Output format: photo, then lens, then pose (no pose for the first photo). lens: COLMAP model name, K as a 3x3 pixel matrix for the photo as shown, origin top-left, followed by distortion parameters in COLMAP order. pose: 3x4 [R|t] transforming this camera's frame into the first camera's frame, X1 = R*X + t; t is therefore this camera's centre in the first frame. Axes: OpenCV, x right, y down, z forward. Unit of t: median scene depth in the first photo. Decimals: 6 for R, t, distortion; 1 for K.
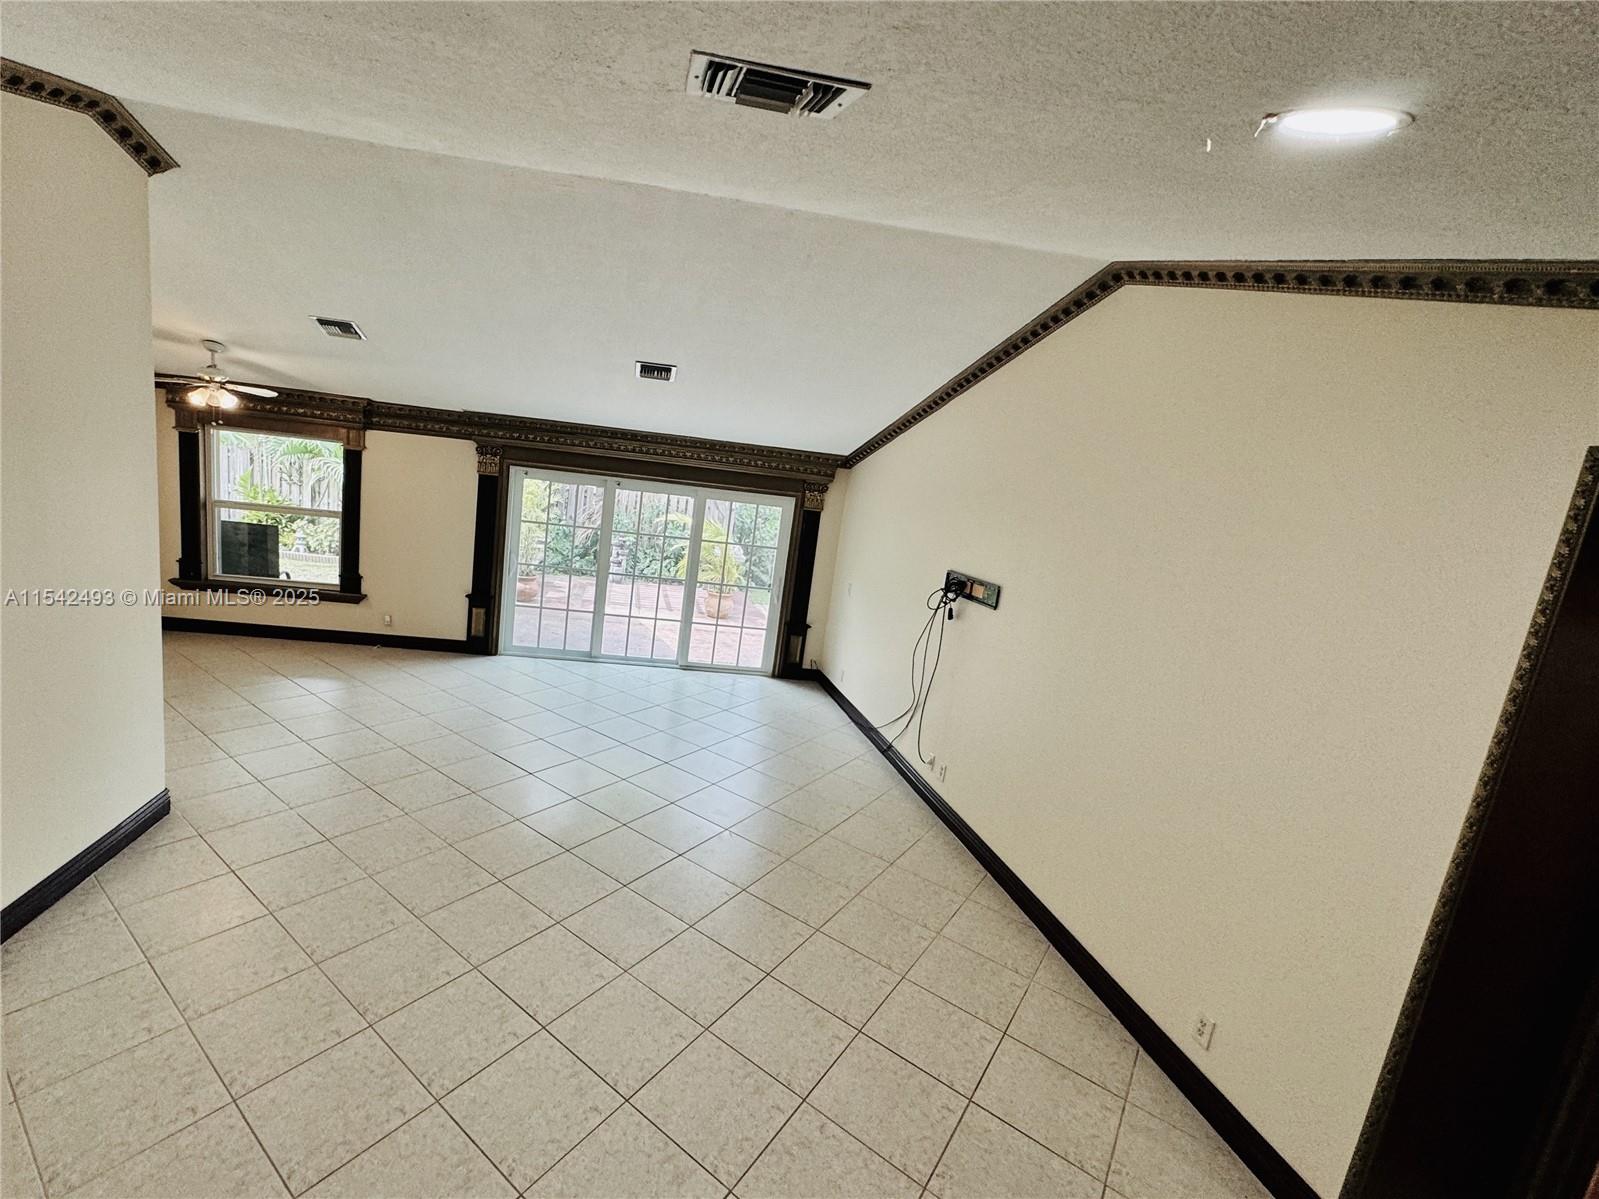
lens RADIAL K [[713.6, 0, 705.0], [0, 713.6, 604.0], [0, 0, 1]] dist [-0.001347, 0.000346]
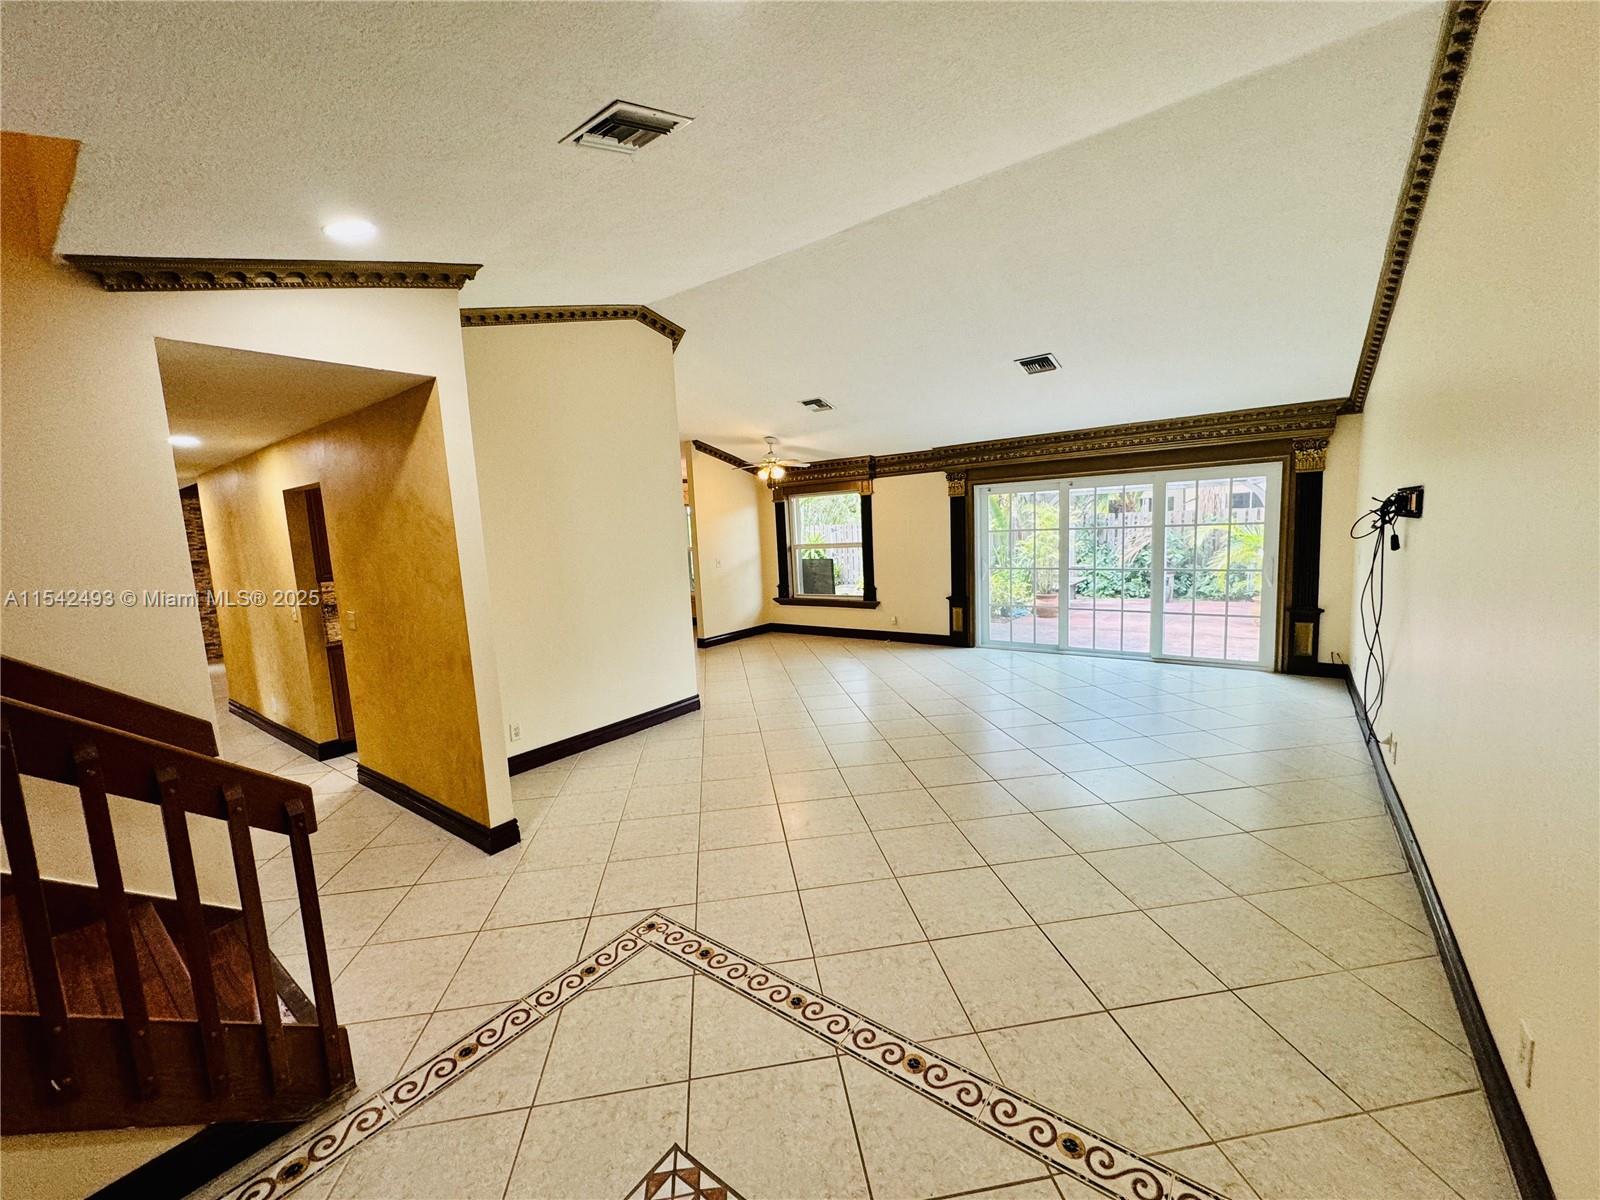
lens RADIAL K [[638.3, 0, 801.5], [0, 638.3, 602.7], [0, 0, 1]] dist [0.000756, 0.000258]
pose [[0.716143, -0.062787, -0.695124, 0.247319], [0.000639, 0.996004, -0.089306, 0.094958], [0.697953, 0.063511, 0.713322, 0.050352]]
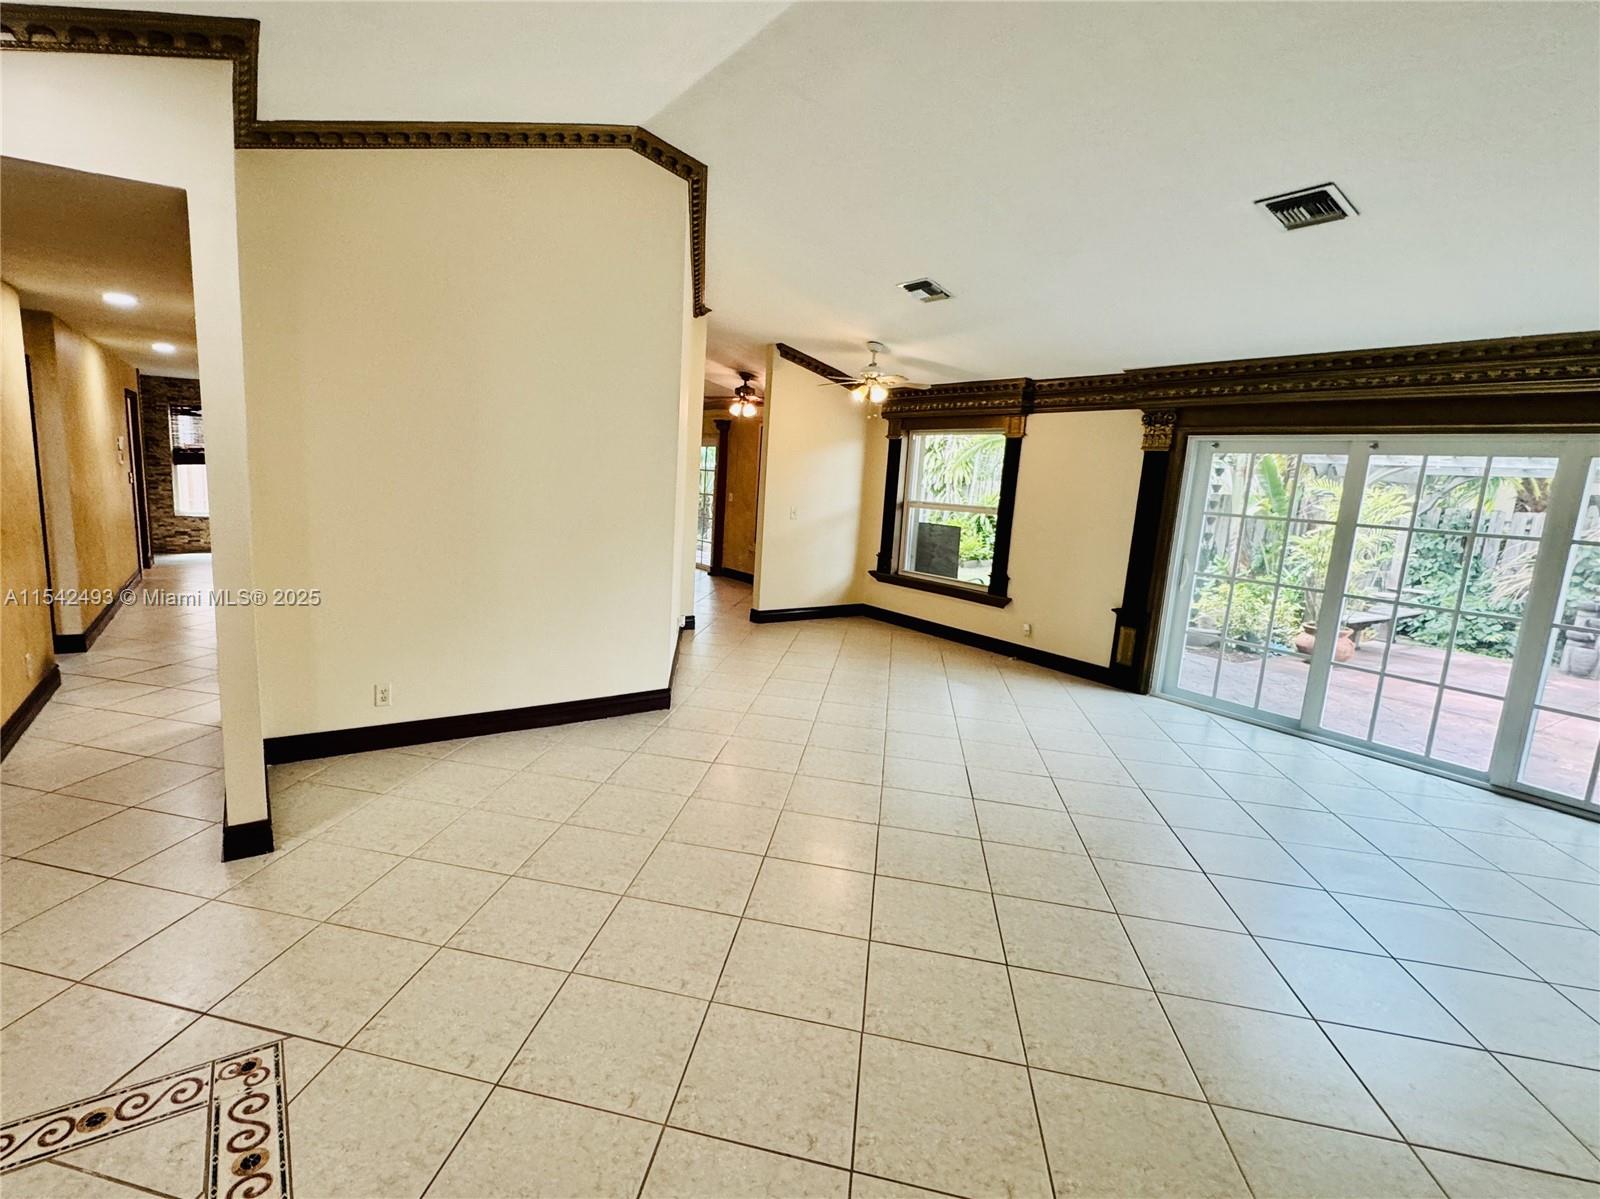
lens RADIAL K [[763.7, 0, 727.3], [0, 763.7, 590.3], [0, 0, 1]] dist [0.001268, 0.000302]
pose [[0.436386, 0.054954, -0.898080, 0.228309], [-0.169326, 0.985315, -0.021985, 0.057820], [0.883683, 0.161662, 0.439283, 0.264563]]
